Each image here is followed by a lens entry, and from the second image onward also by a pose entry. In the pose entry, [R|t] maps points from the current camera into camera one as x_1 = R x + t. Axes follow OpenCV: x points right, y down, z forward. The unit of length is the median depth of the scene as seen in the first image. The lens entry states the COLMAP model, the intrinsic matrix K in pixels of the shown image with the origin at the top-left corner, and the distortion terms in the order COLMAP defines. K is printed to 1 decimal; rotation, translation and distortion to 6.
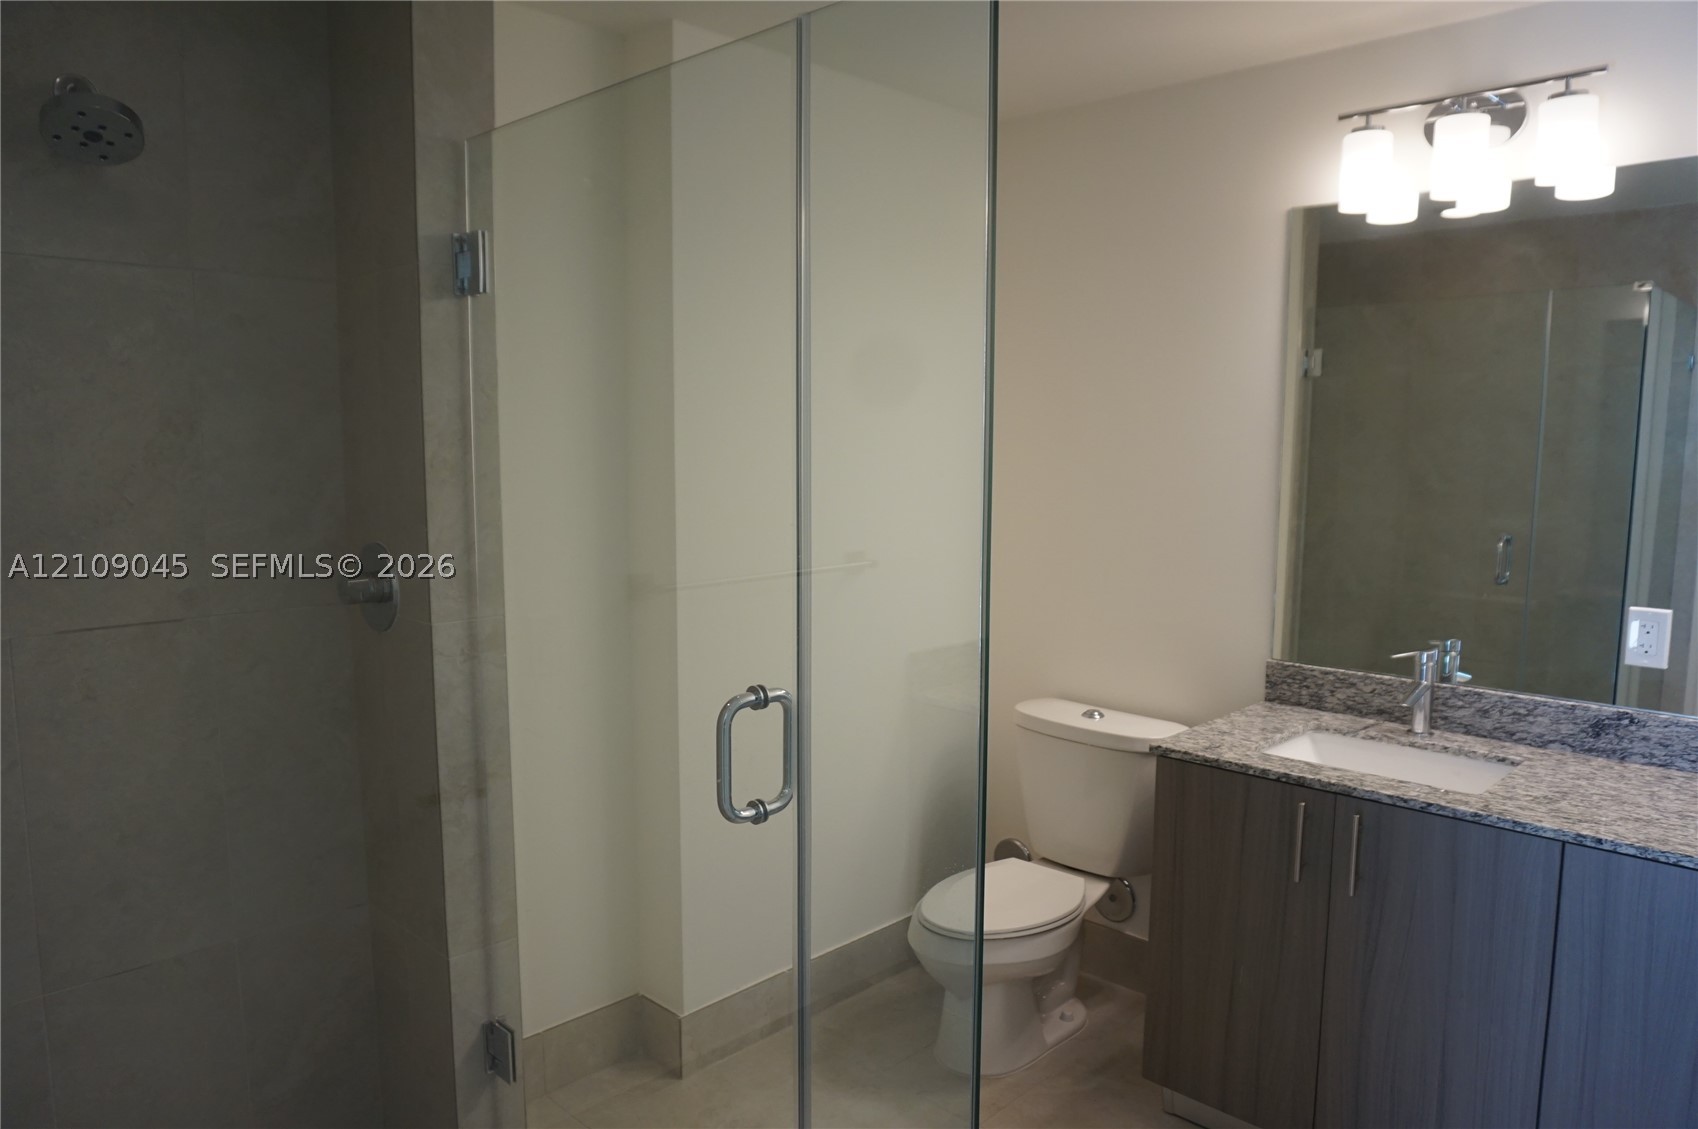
lens RADIAL K [[1149.7, 0, 849.0], [0, 1149.7, 566.3], [0, 0, 1]] dist [-0.067012, 0.036957]
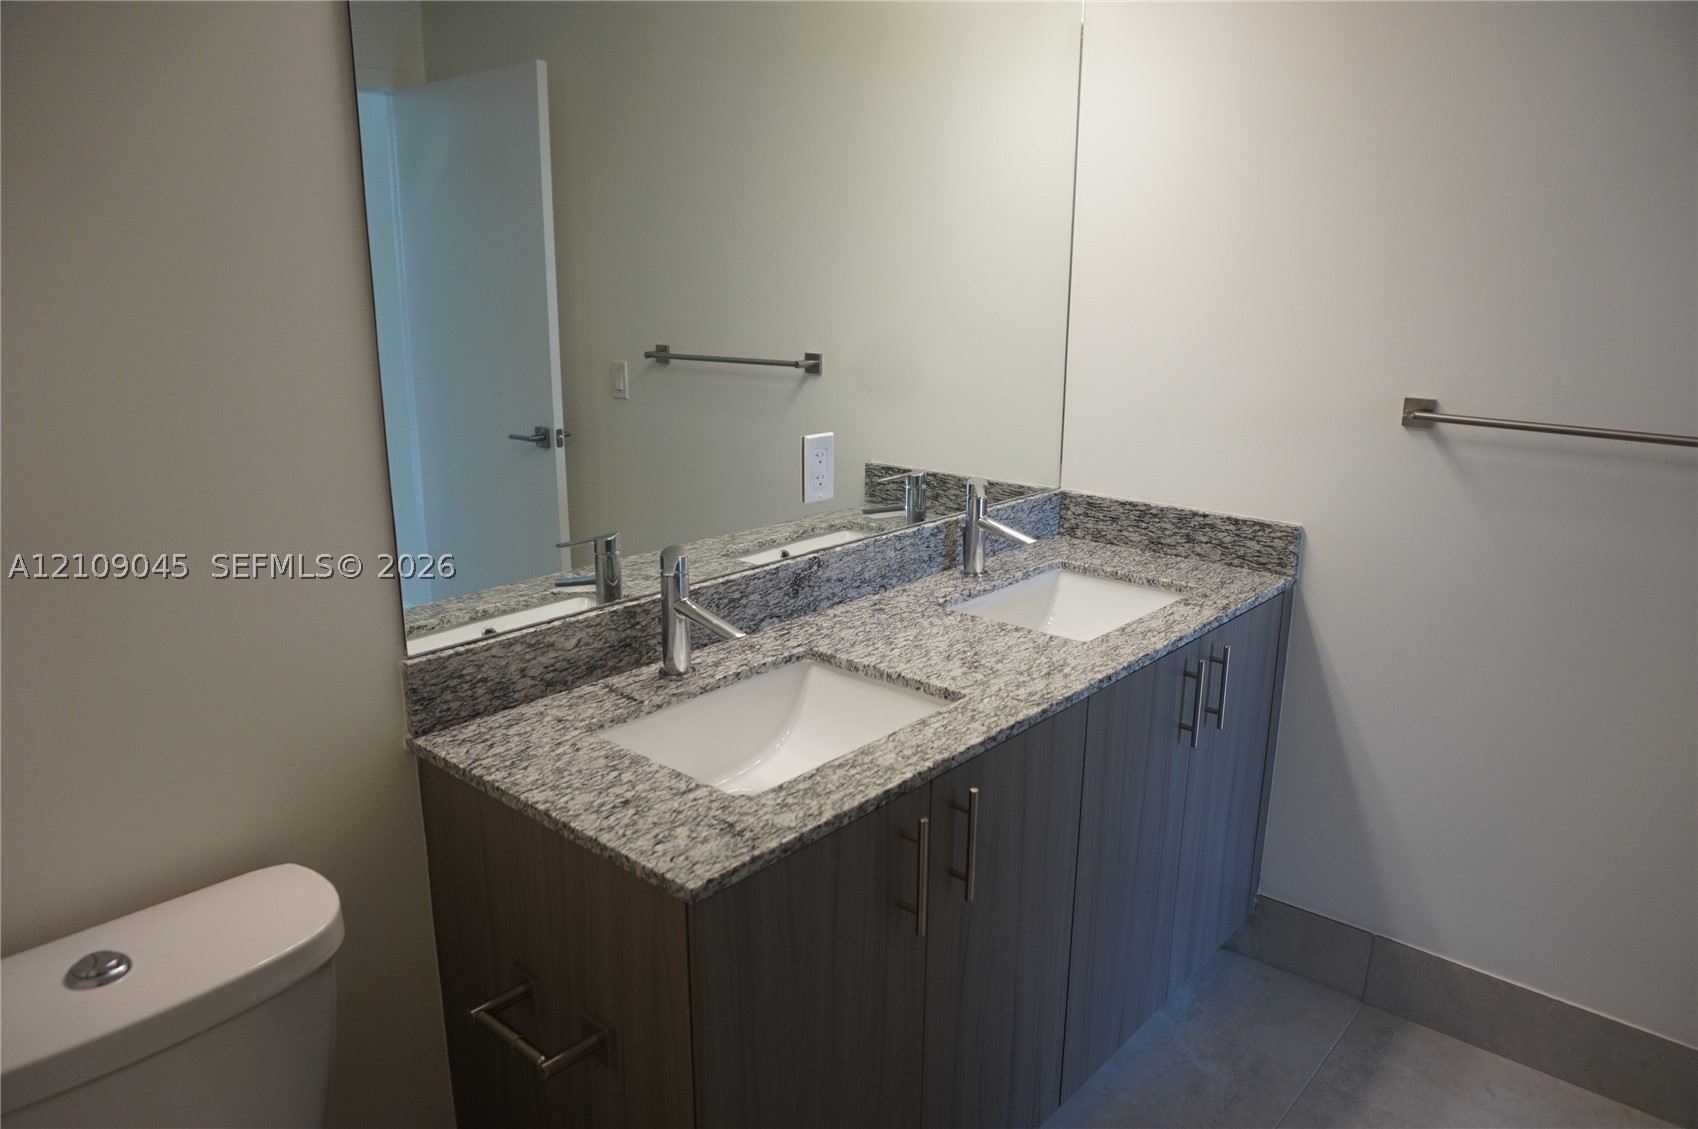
lens RADIAL K [[1149.7, 0, 849.0], [0, 1149.7, 566.3], [0, 0, 1]] dist [-0.067012, 0.036957]
pose [[-0.052730, -0.256336, 0.965148, -0.168391], [0.108995, 0.959241, 0.260722, -0.091277], [-0.992643, 0.118945, -0.022641, 0.978901]]
